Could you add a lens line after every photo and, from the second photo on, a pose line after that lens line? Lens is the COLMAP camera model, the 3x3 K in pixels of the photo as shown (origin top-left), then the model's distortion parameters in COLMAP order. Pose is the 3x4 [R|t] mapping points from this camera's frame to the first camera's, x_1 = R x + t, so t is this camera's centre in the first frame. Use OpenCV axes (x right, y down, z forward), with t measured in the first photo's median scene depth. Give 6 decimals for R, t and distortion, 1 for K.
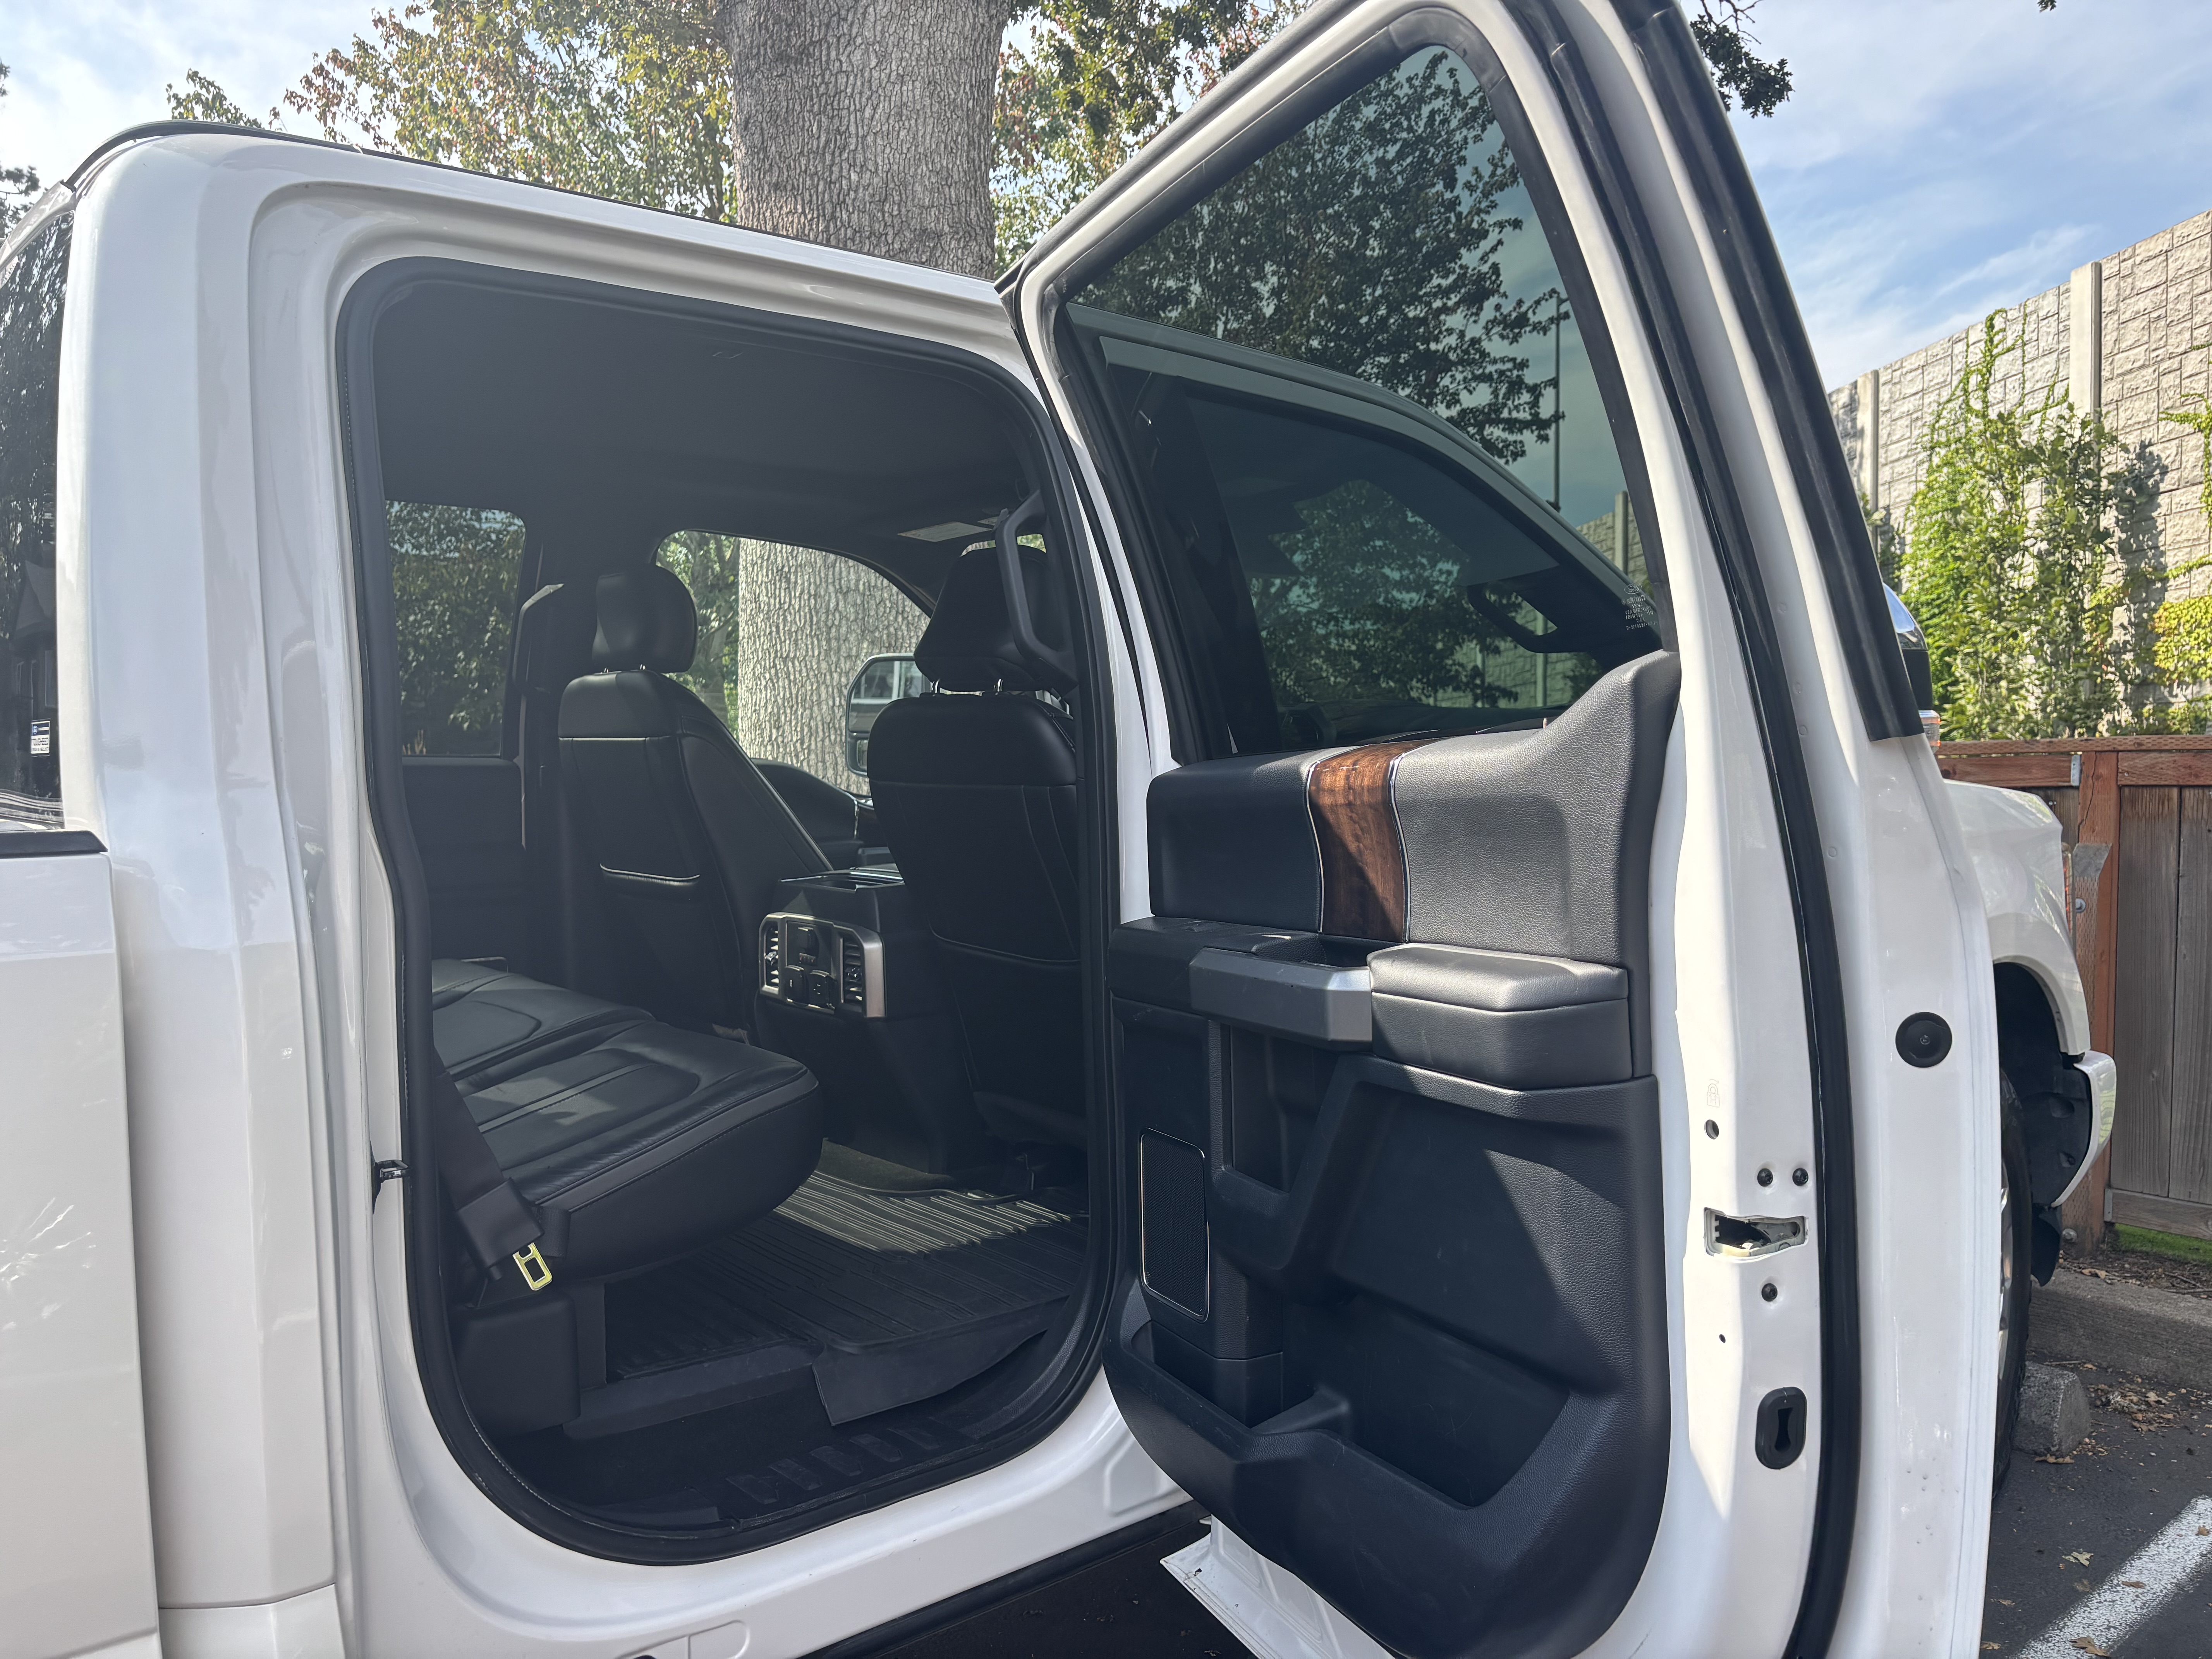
lens RADIAL K [[1724.3, 0, 1106.2], [0, 1724.3, 776.5], [0, 0, 1]] dist [0.049225, 0.001587]
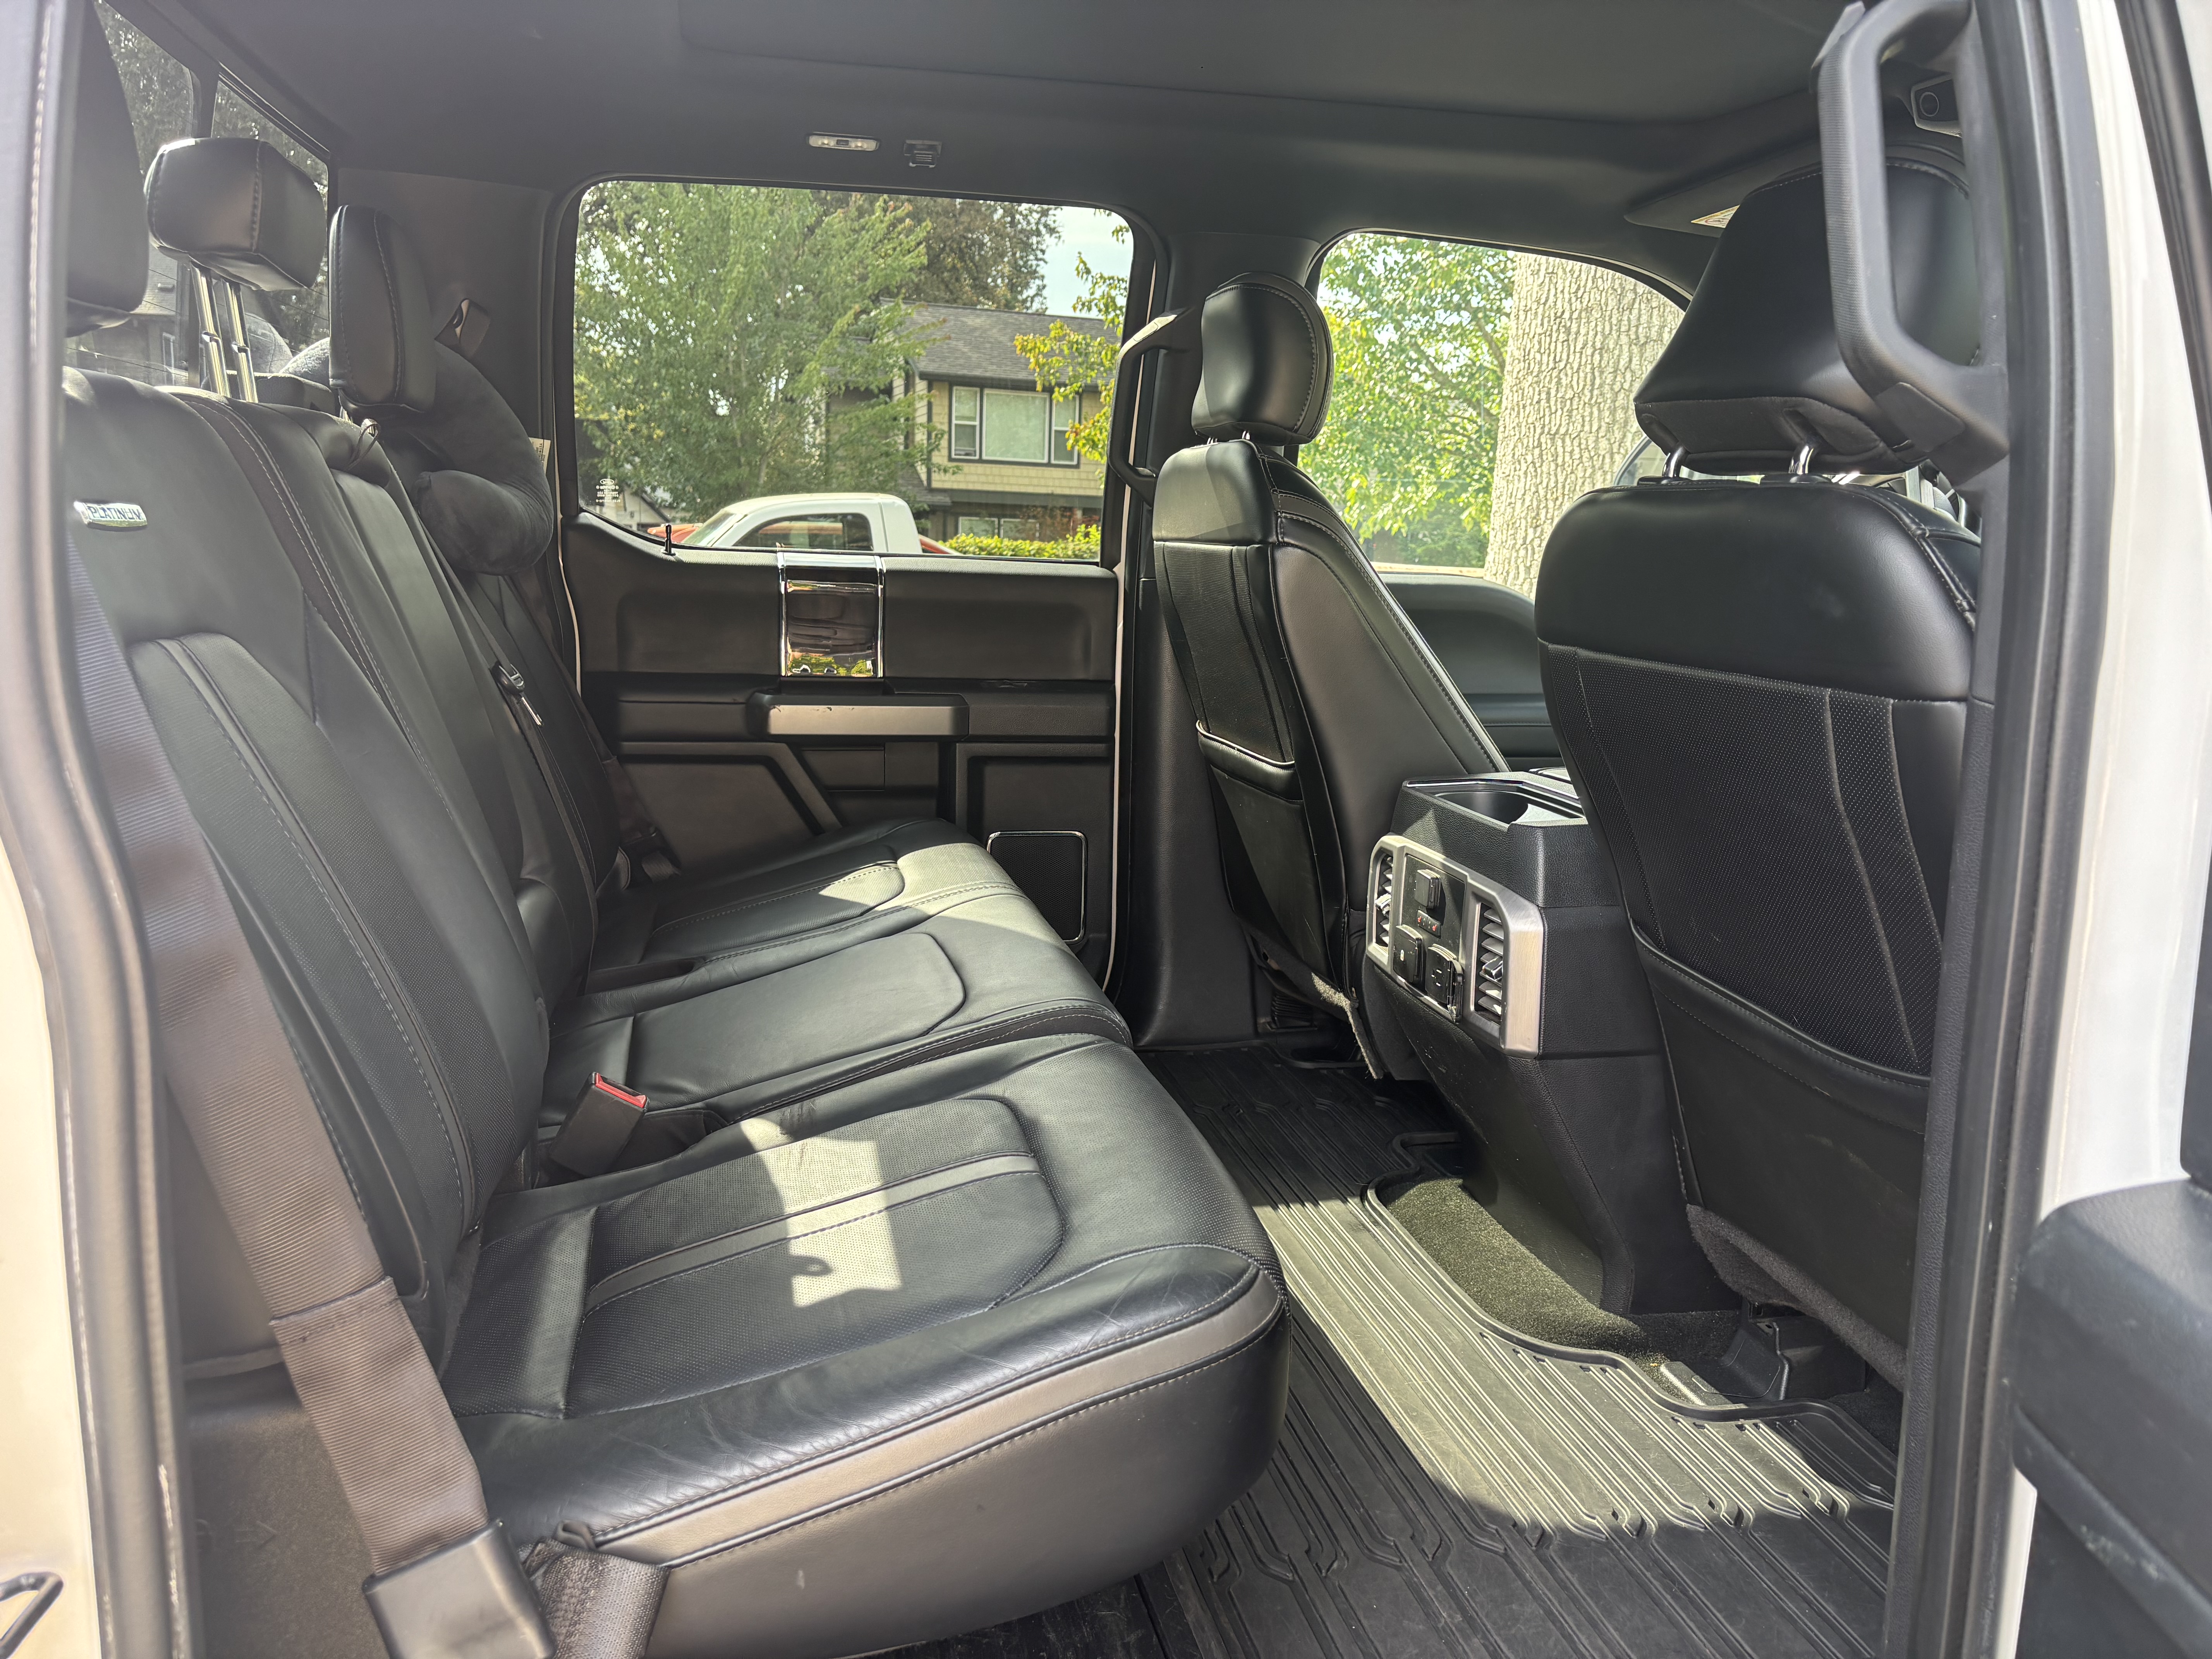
lens RADIAL K [[1680.8, 0, 1093.9], [0, 1680.8, 843.2], [0, 0, 1]] dist [0.096807, -0.158797]
pose [[0.885617, 0.113201, -0.450410, -0.006224], [-0.039663, 0.984731, 0.169504, -0.009902], [0.462720, -0.132251, 0.876584, 0.225480]]
